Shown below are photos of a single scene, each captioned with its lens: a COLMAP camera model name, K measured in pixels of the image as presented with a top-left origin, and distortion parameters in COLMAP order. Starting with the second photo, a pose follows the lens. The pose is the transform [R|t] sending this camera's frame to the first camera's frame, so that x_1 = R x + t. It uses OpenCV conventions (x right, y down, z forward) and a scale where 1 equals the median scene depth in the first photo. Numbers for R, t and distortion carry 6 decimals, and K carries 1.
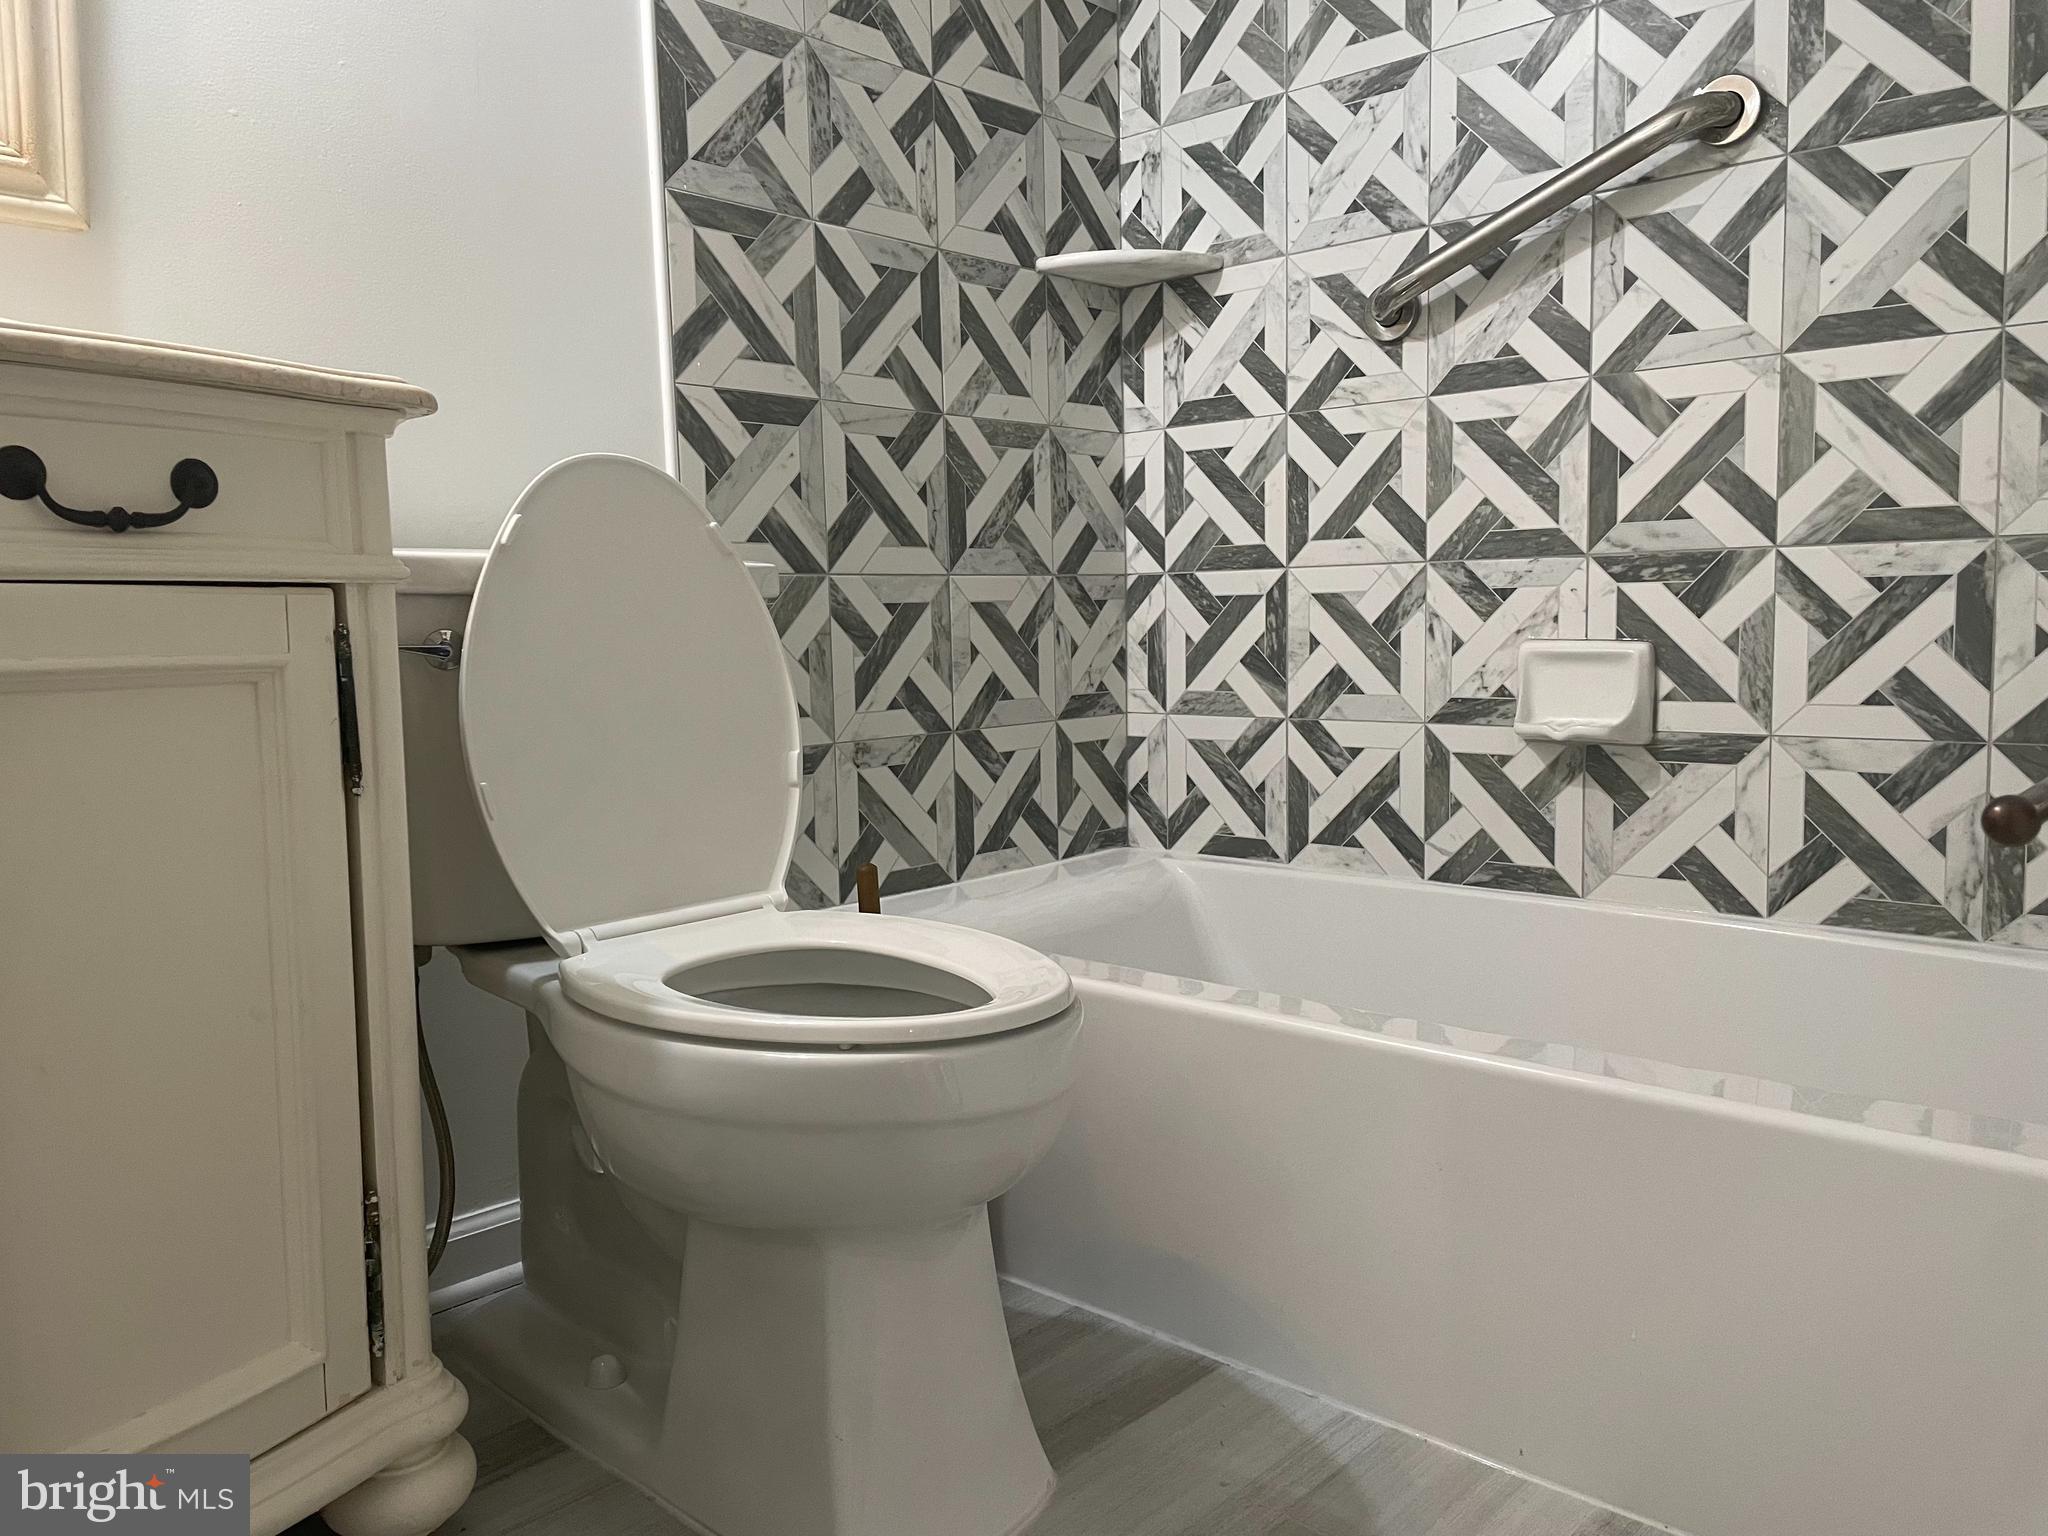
lens RADIAL K [[1551.7, 0, 1025.7], [0, 1551.7, 759.3], [0, 0, 1]] dist [0.095148, -0.119664]
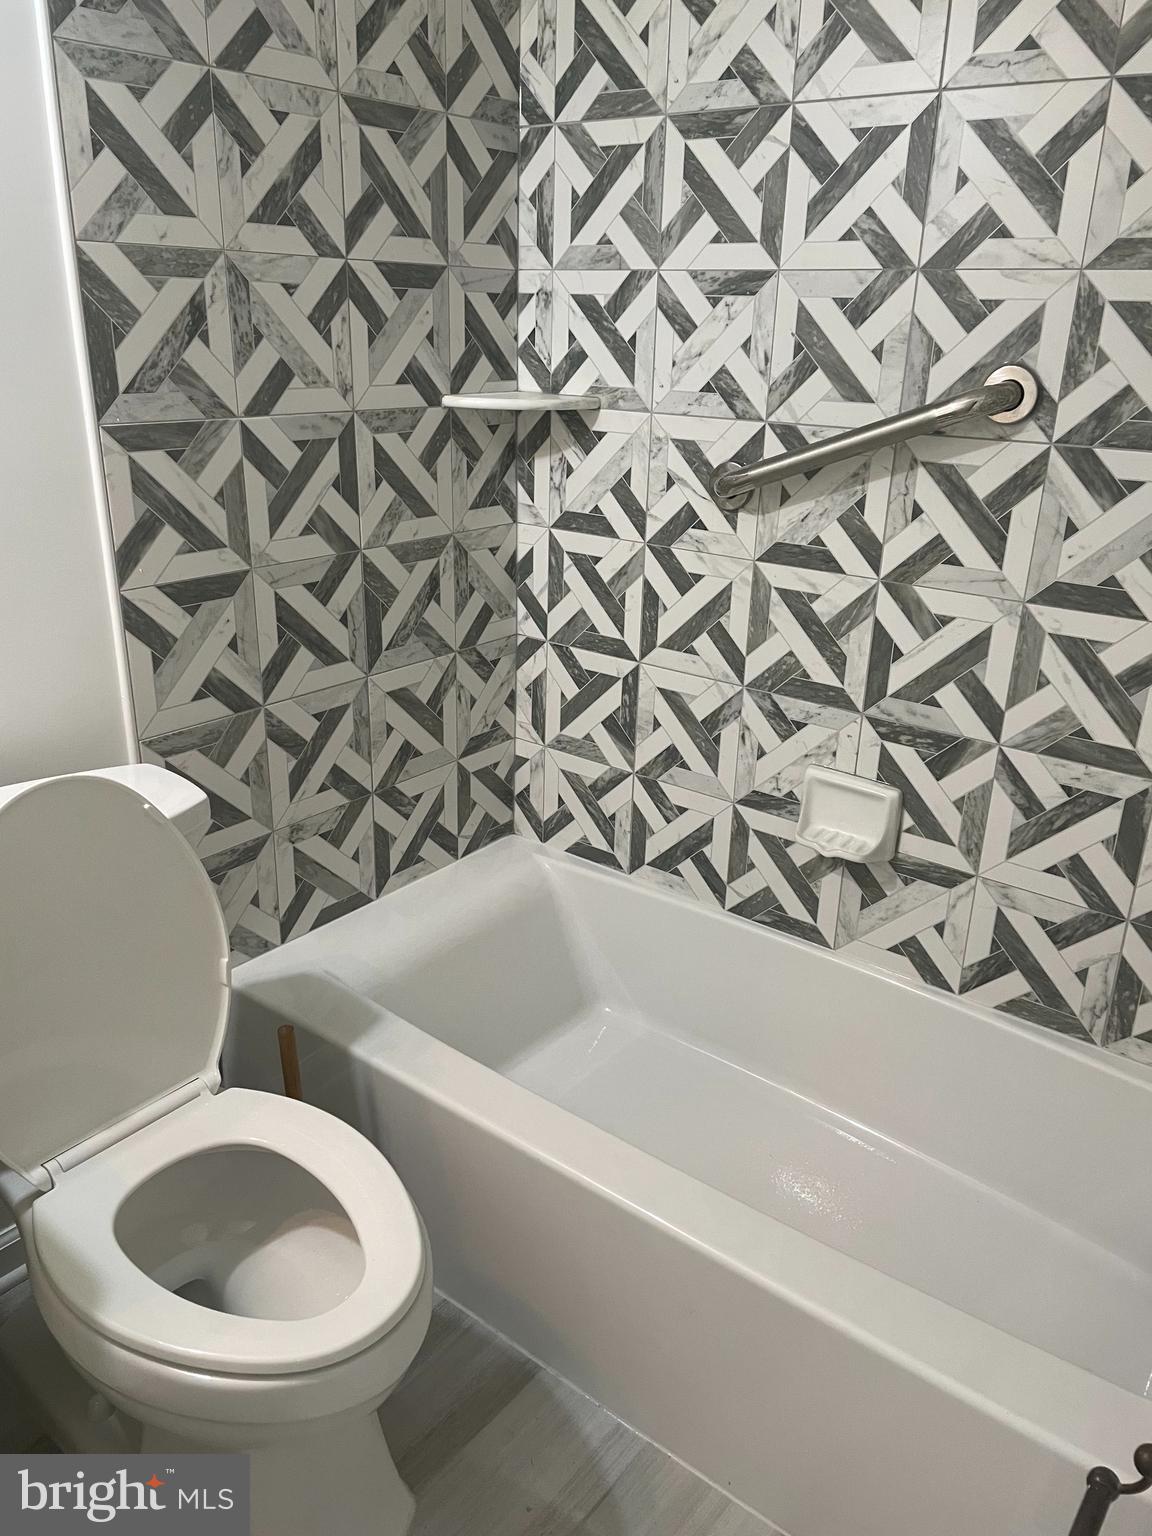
lens RADIAL K [[1163.8, 0, 563.0], [0, 1163.8, 768.2], [0, 0, 1]] dist [0.095148, -0.119664]
pose [[0.997093, 0.018149, 0.074006, 0.040991], [-0.037592, 0.961966, 0.270569, -0.324590], [-0.066281, -0.272565, 0.959852, 0.078268]]
